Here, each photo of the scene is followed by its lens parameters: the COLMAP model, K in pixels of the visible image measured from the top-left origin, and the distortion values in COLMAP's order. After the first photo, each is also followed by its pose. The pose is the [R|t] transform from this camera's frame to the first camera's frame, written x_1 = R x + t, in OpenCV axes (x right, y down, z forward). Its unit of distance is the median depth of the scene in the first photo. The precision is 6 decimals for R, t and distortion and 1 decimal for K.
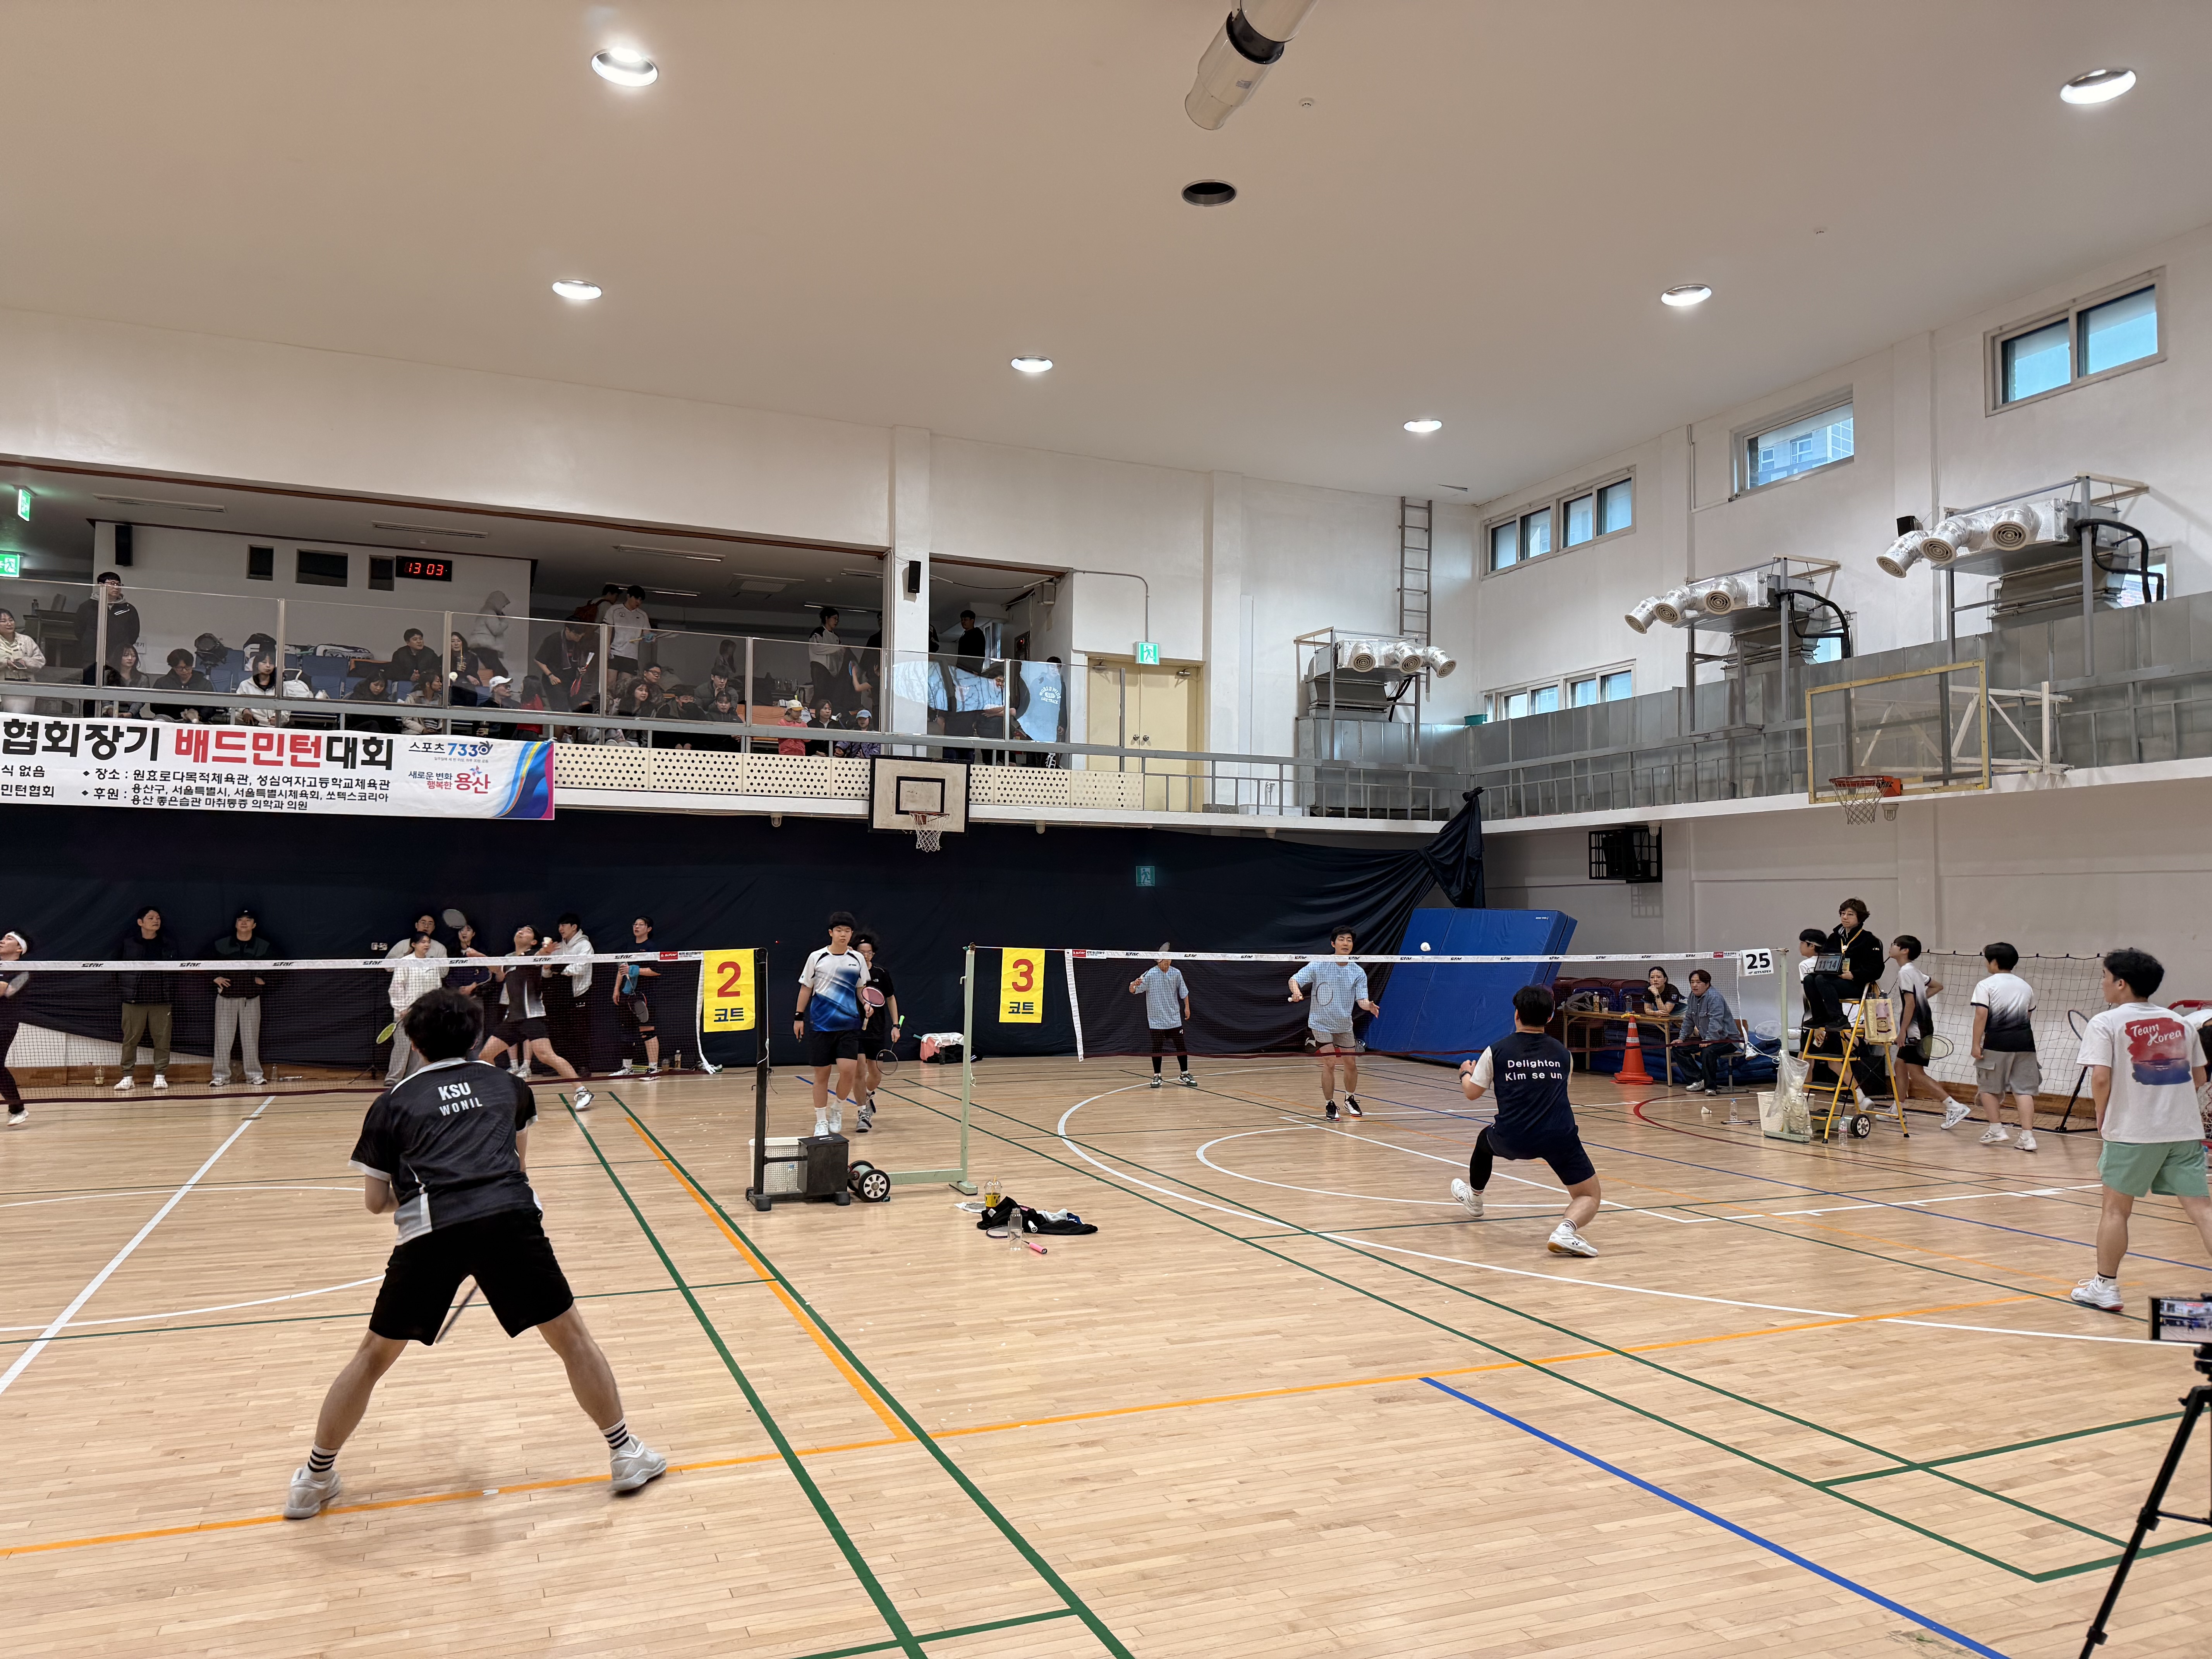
lens RADIAL K [[1531.5, 0, 1106.1], [0, 1531.5, 836.4], [0, 0, 1]] dist [0.008085, 0.001056]
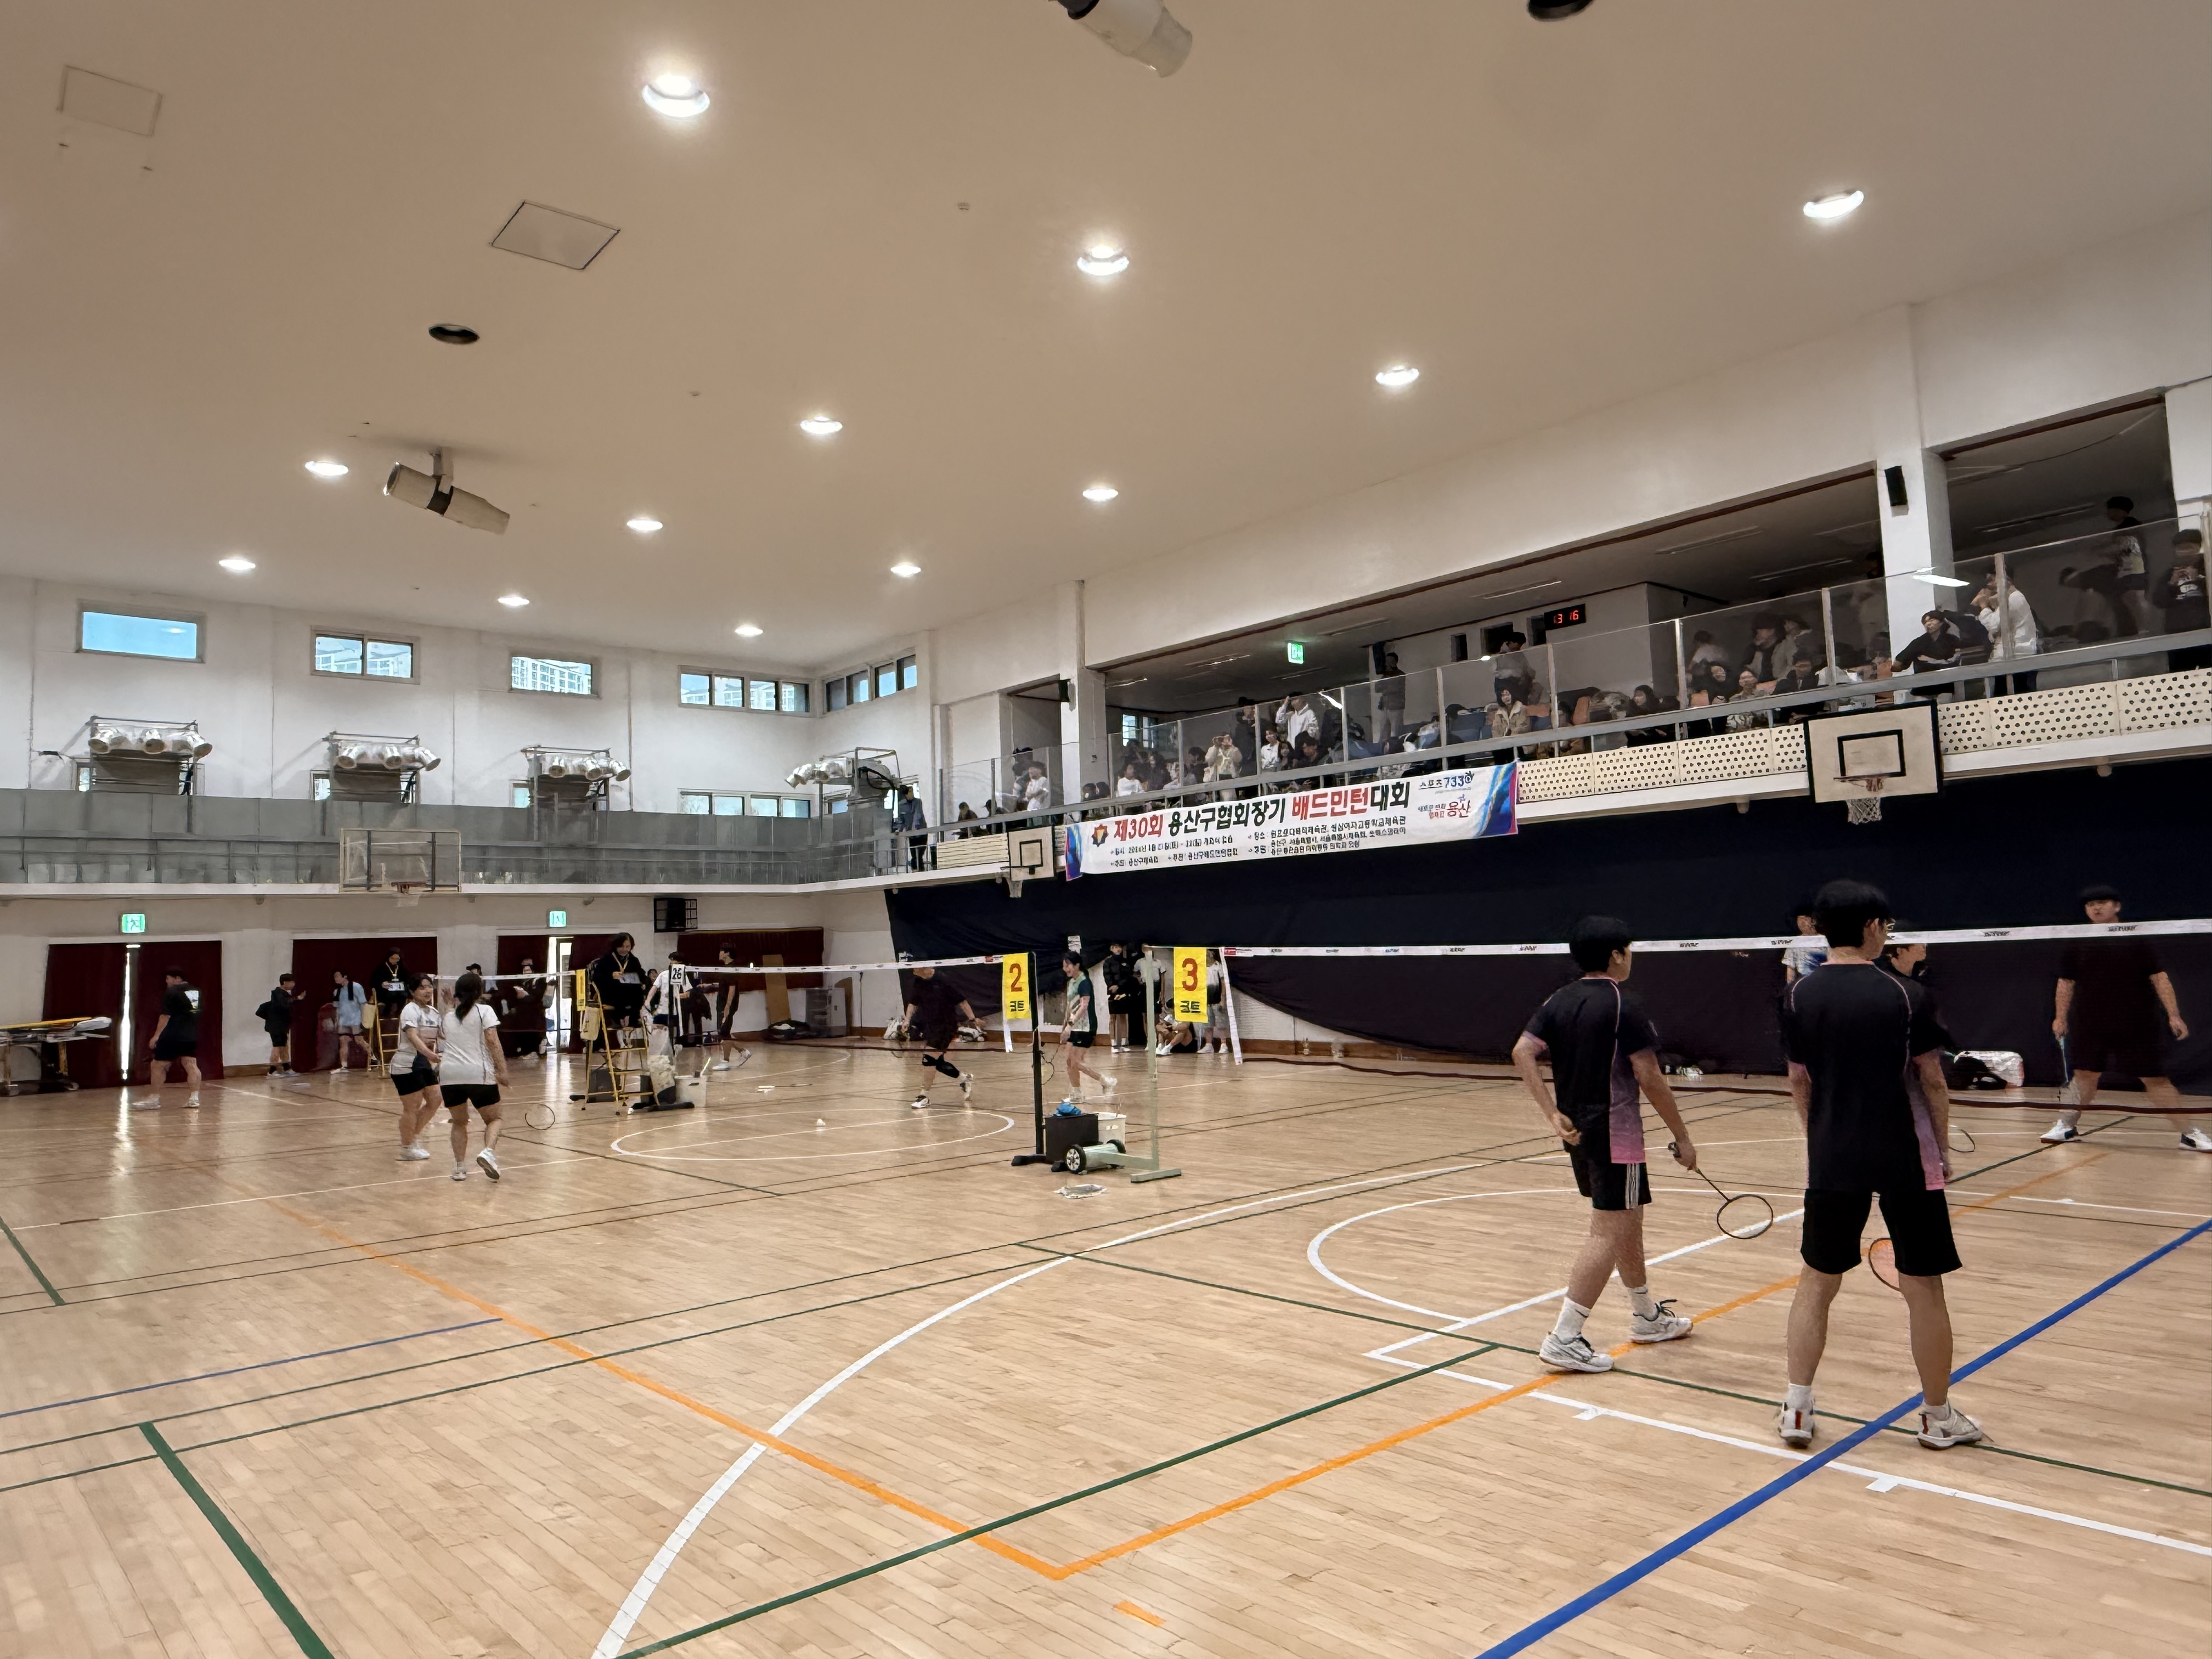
lens RADIAL K [[1419.8, 0, 1104.2], [0, 1419.8, 823.7], [0, 0, 1]] dist [-0.037177, -0.001017]
pose [[0.291840, -0.103123, -0.950892, 0.530181], [0.082746, 0.993166, -0.082312, 0.042304], [0.952881, -0.054660, 0.298379, 0.442156]]
